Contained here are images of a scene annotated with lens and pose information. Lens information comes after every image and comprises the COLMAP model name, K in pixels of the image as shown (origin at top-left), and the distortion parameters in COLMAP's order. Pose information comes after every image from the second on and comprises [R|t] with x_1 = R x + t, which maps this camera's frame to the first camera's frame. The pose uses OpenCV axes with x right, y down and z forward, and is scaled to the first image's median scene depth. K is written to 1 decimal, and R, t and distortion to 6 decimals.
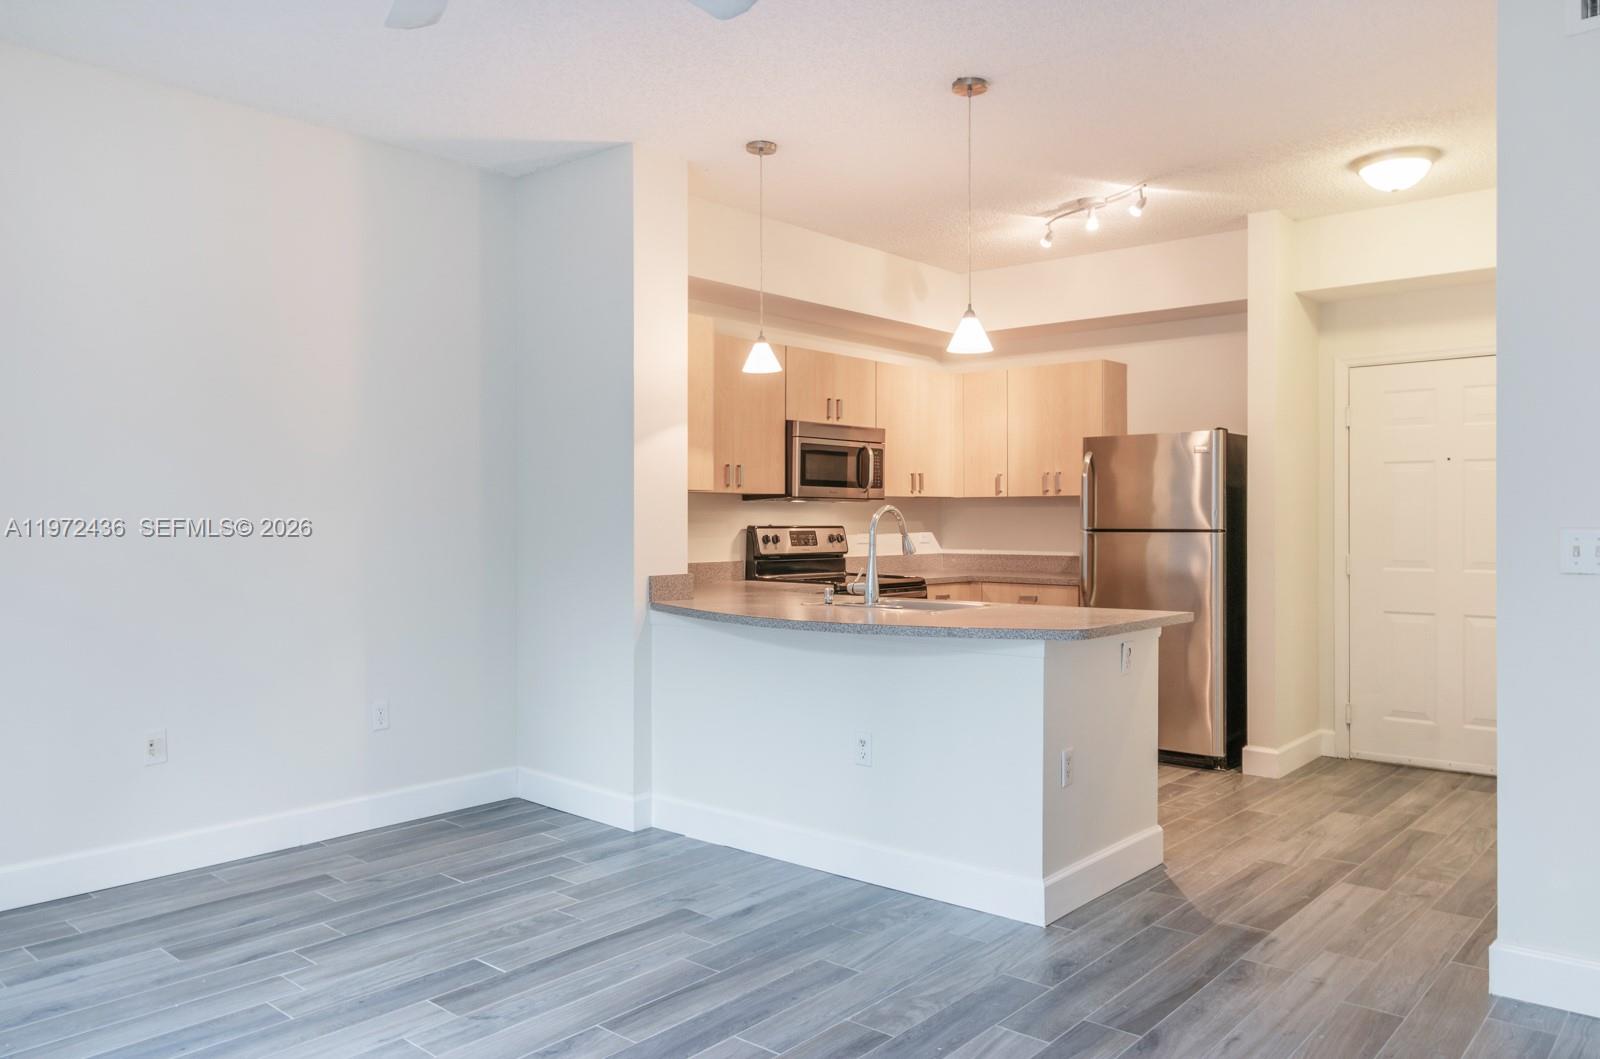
lens RADIAL K [[1146.4, 0, 799.4], [0, 1146.4, 530.8], [0, 0, 1]] dist [-0.002528, -0.004025]
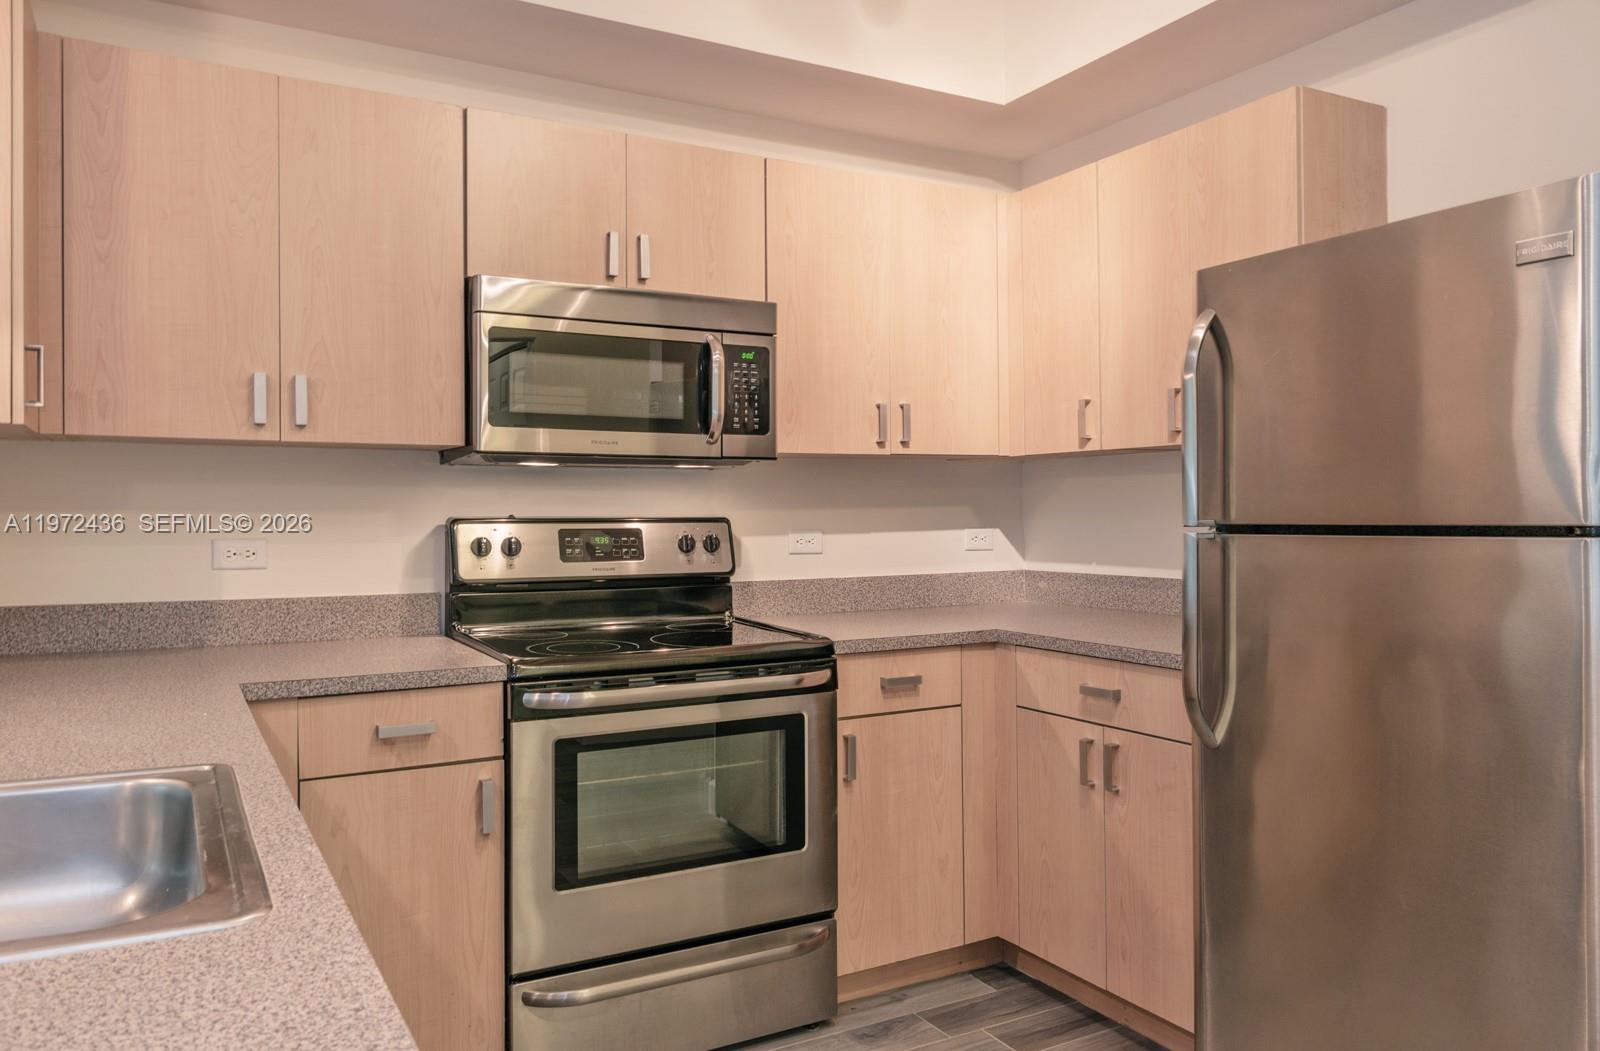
lens RADIAL K [[1146.4, 0, 800.8], [0, 1146.4, 517.7], [0, 0, 1]] dist [-0.002528, -0.004025]
pose [[0.938714, -0.003131, -0.344683, 0.239538], [0.002765, 0.999995, -0.001553, -0.003423], [0.344686, 0.000505, 0.938718, 0.576740]]
